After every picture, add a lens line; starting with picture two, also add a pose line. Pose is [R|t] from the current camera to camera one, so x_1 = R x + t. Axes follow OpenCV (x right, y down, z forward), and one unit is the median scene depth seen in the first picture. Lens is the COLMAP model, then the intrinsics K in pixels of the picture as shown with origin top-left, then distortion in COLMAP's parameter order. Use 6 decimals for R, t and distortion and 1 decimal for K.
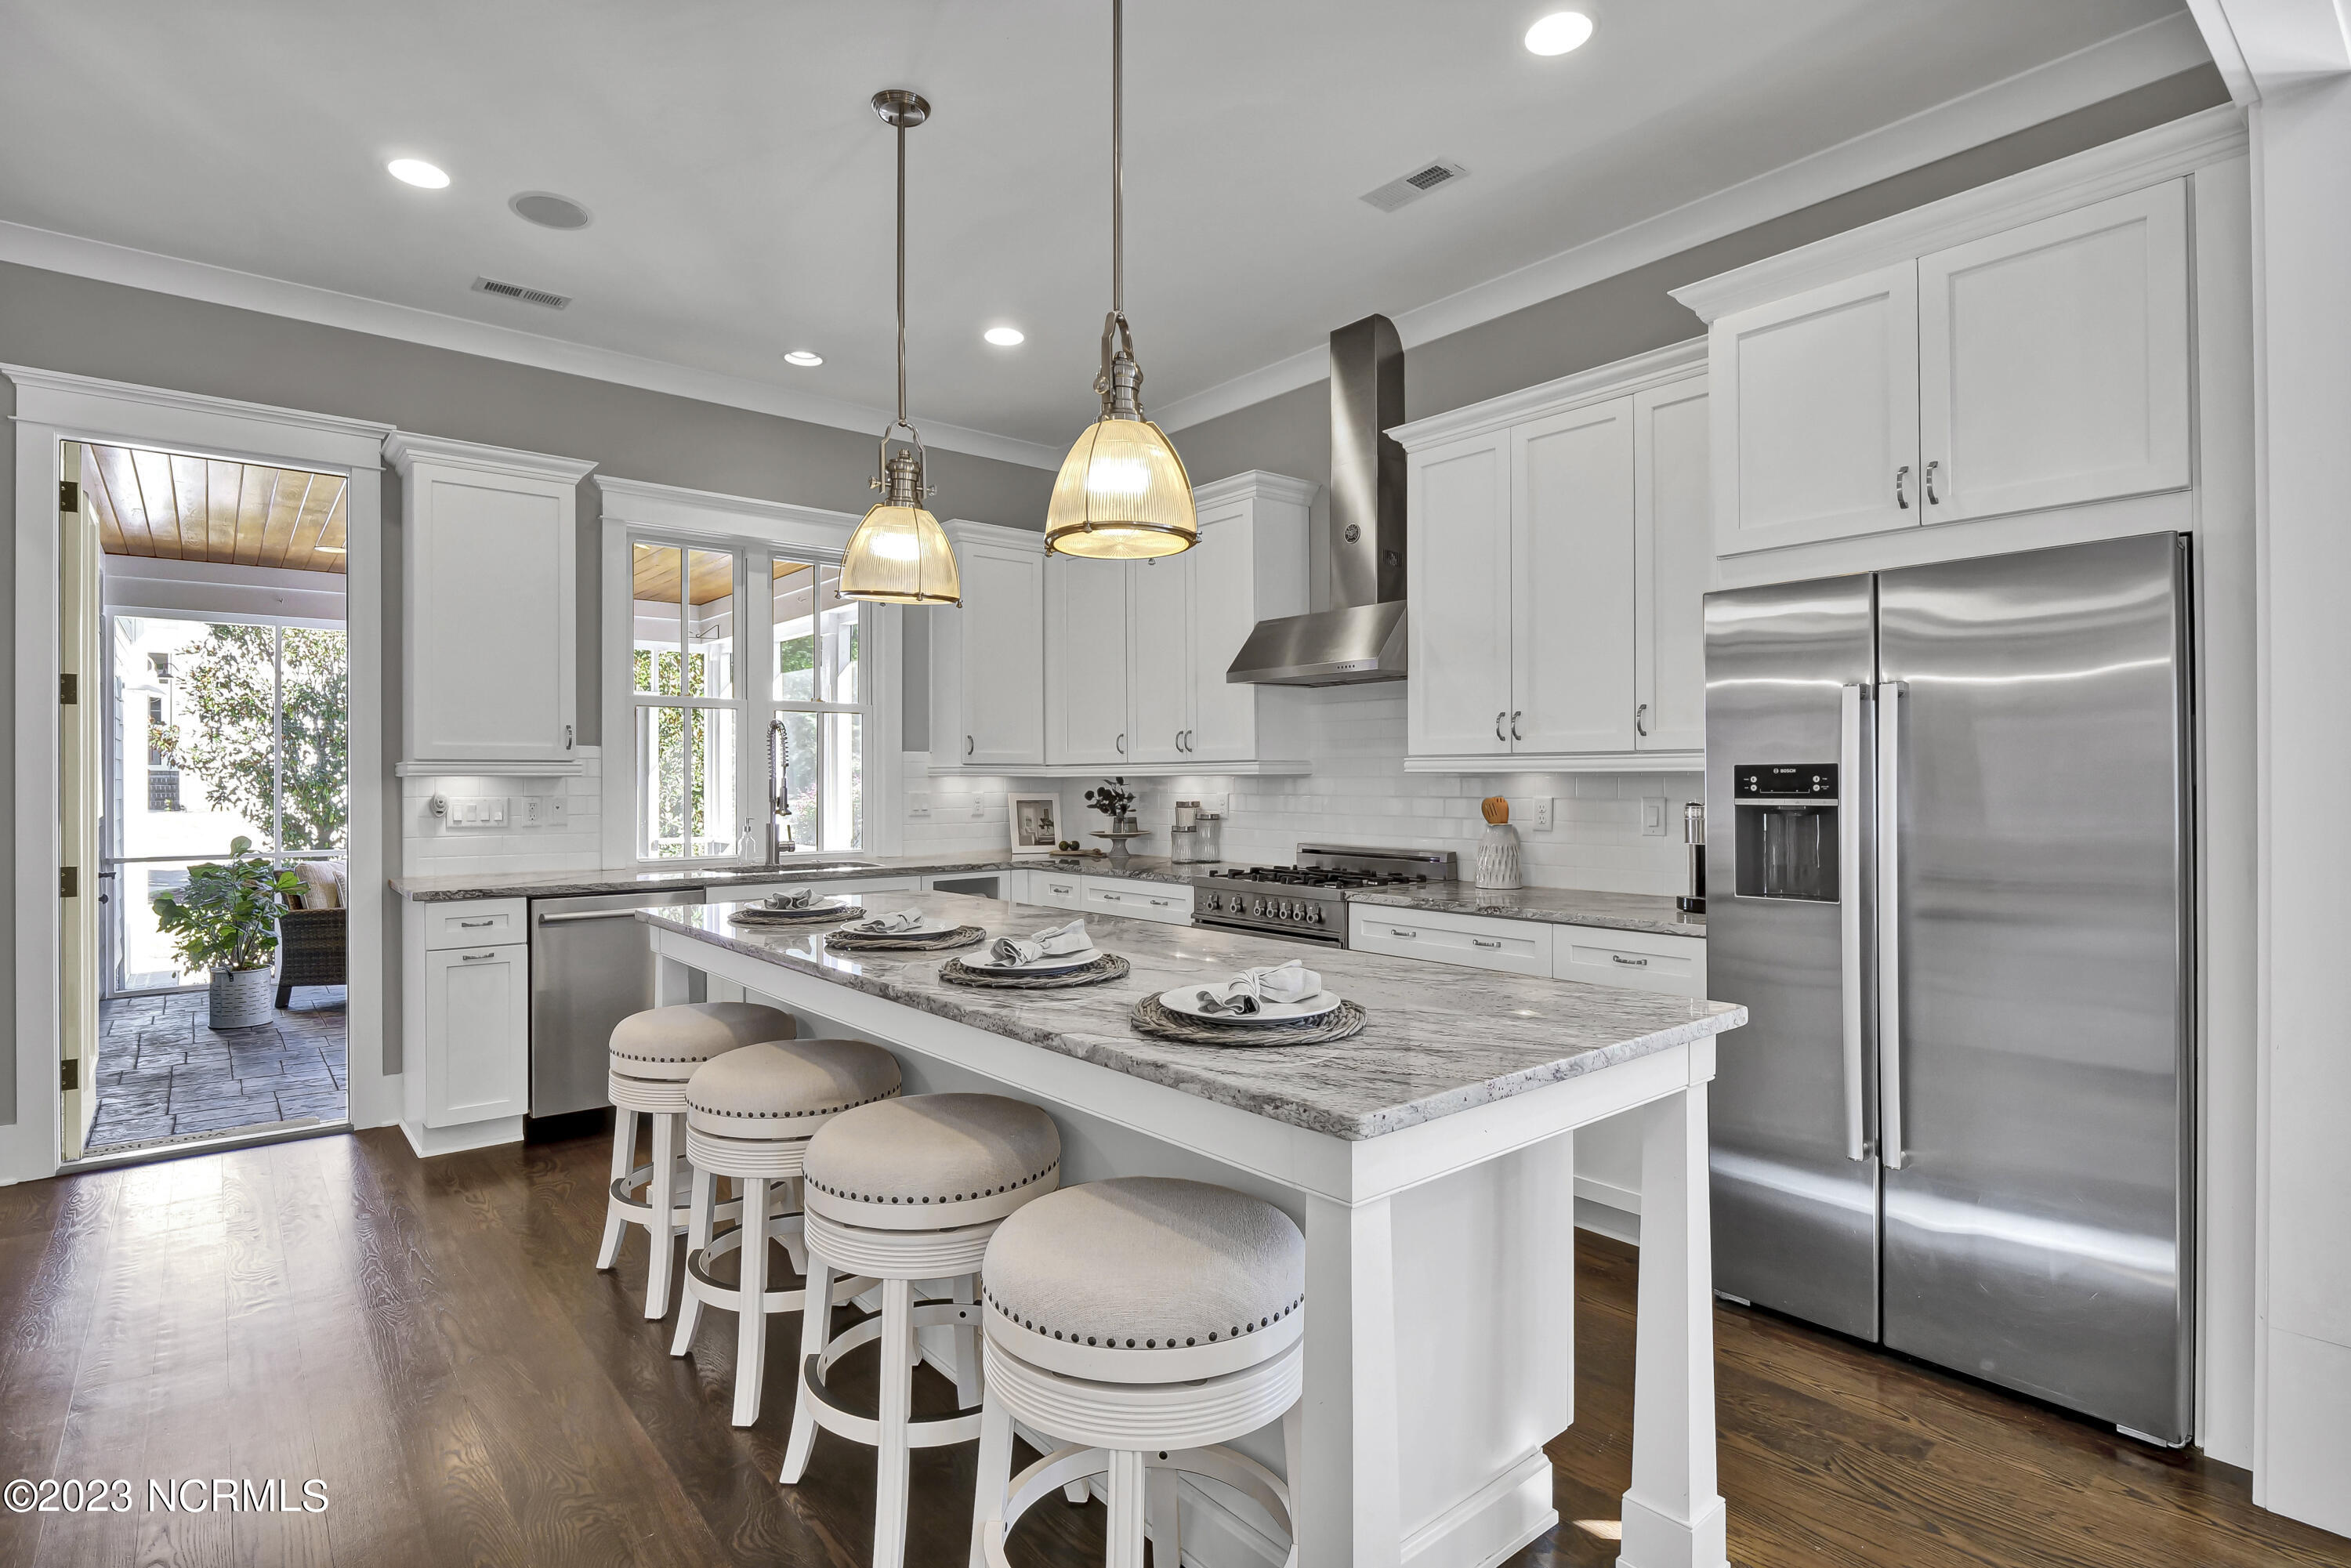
lens RADIAL K [[1181.4, 0, 1175.5], [0, 1181.4, 784.0], [0, 0, 1]] dist [-0.002234, -0.000336]
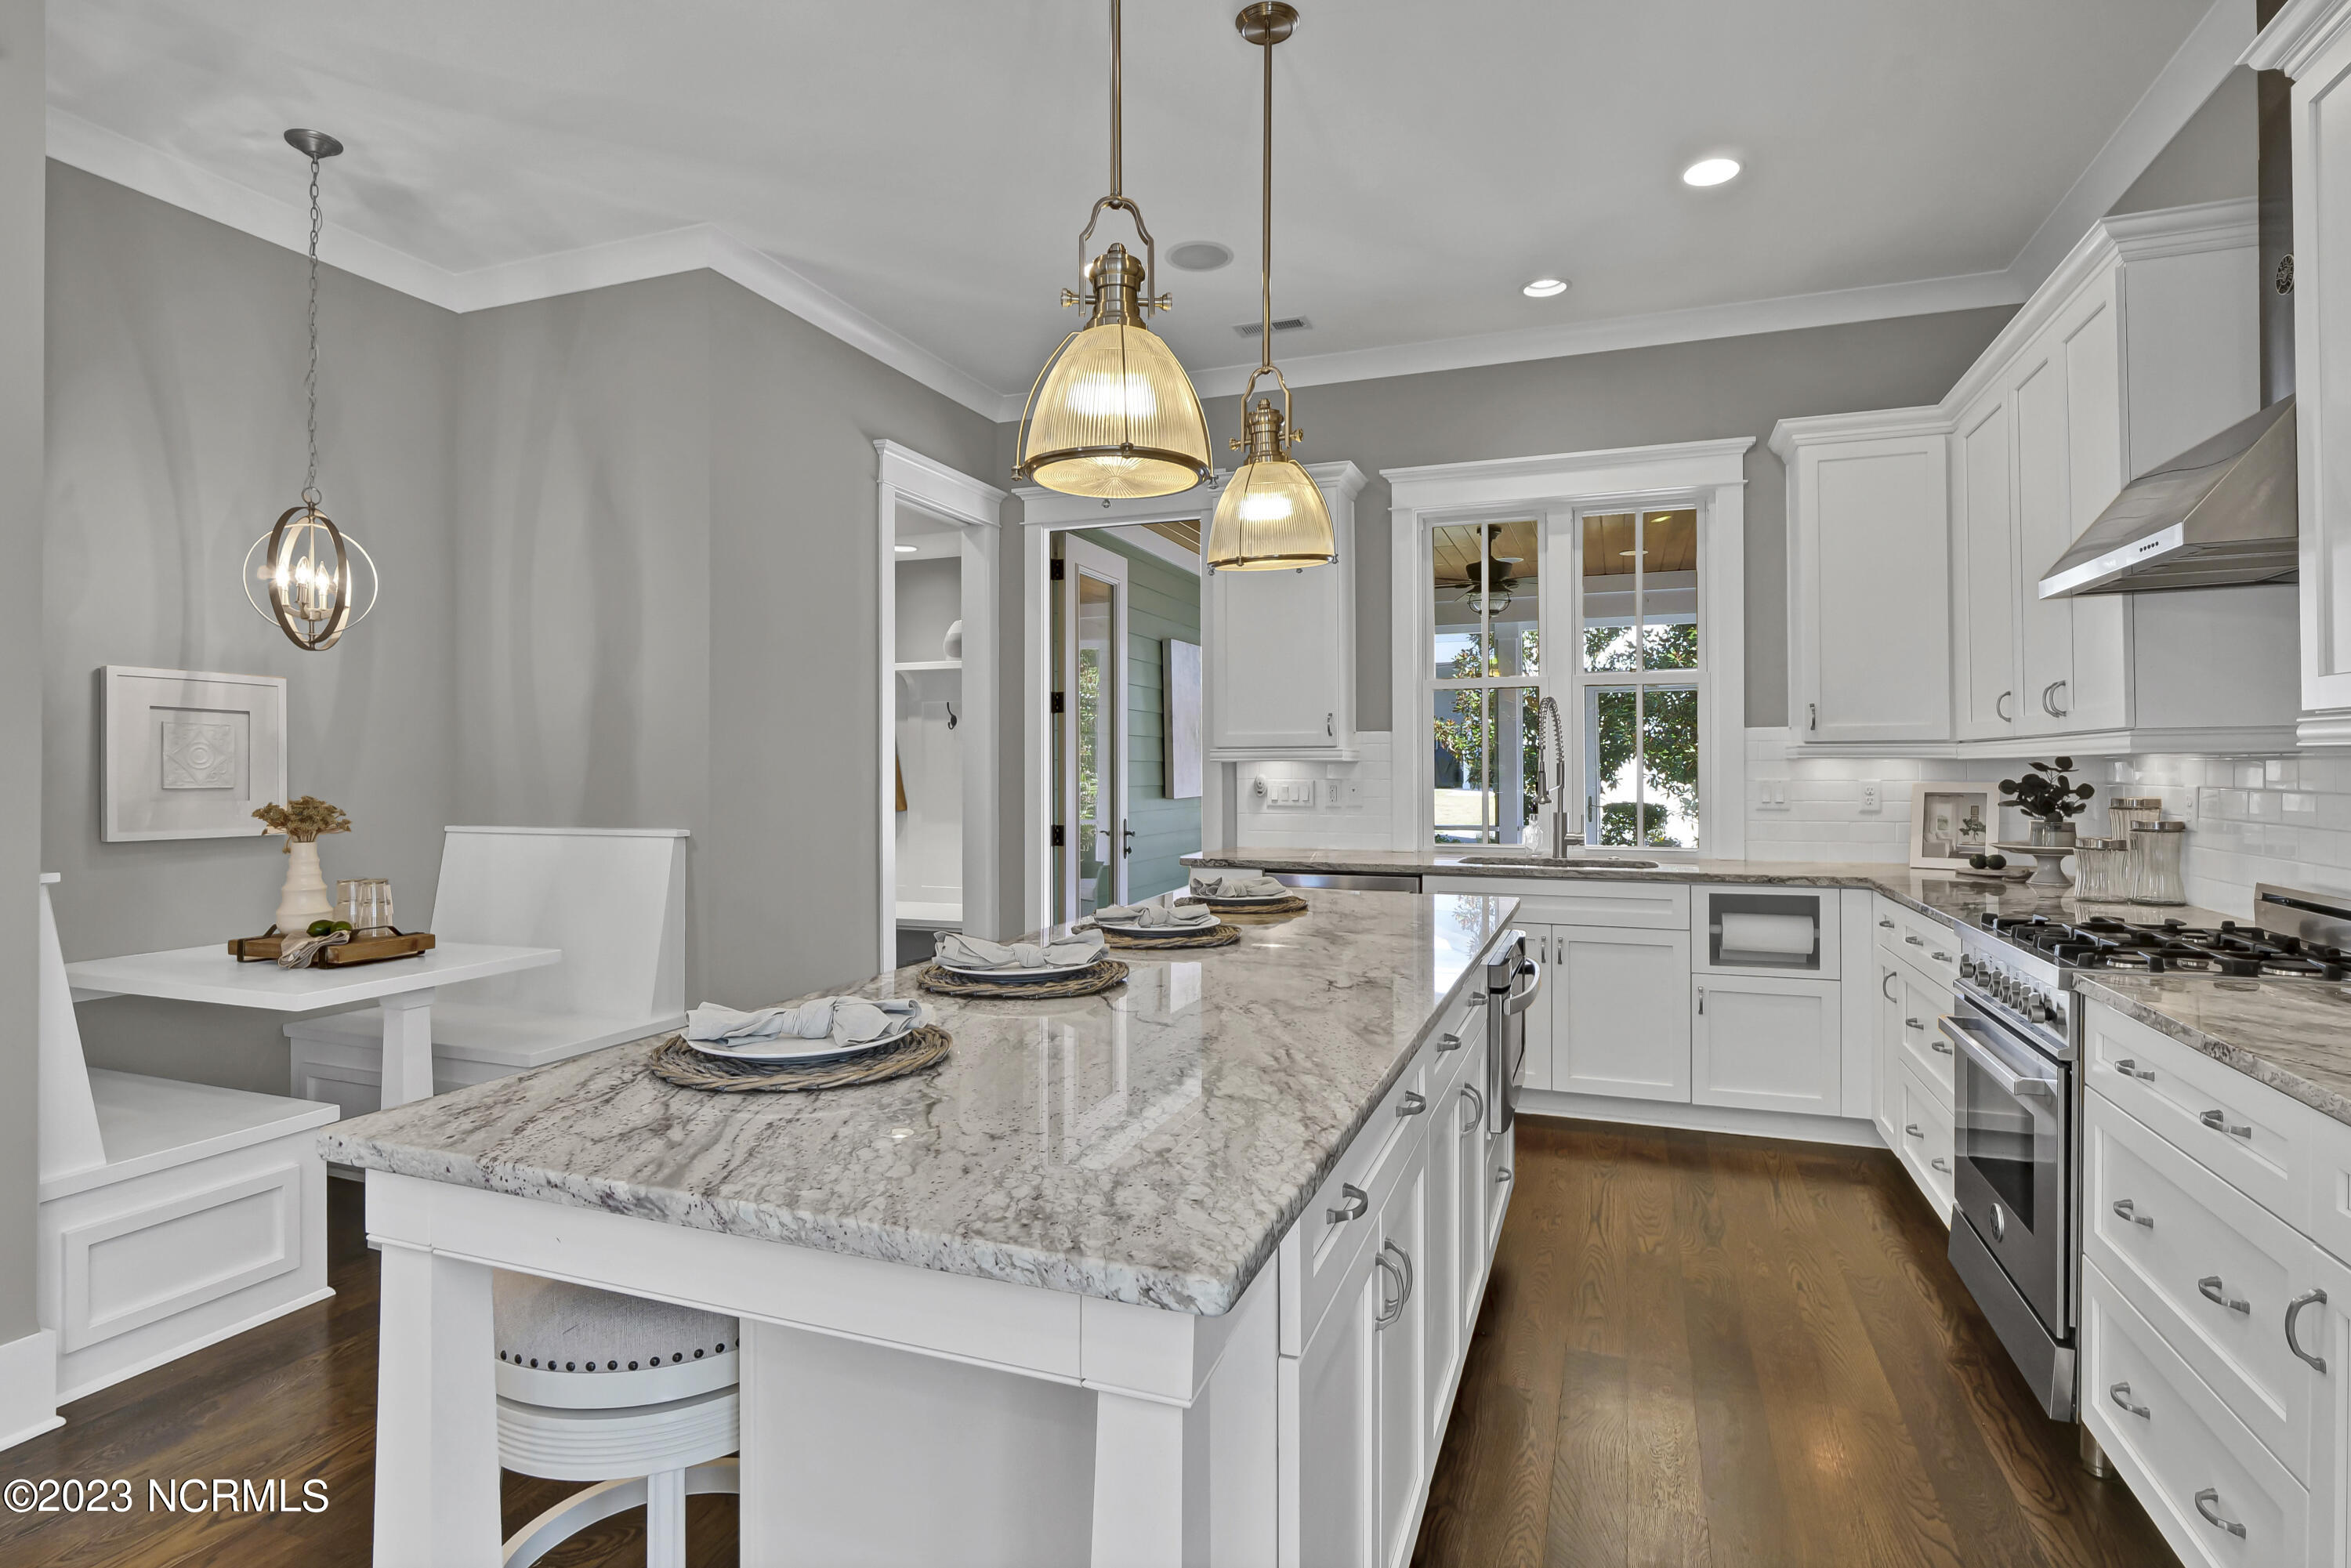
lens RADIAL K [[1228.7, 0, 1142.6], [0, 1228.7, 758.7], [0, 0, 1]] dist [0.002633, 0.000086]
pose [[0.480717, -0.005200, -0.876861, 0.345699], [-0.001008, 0.999978, -0.006483, -0.001093], [0.876875, 0.004000, 0.480701, 0.293060]]
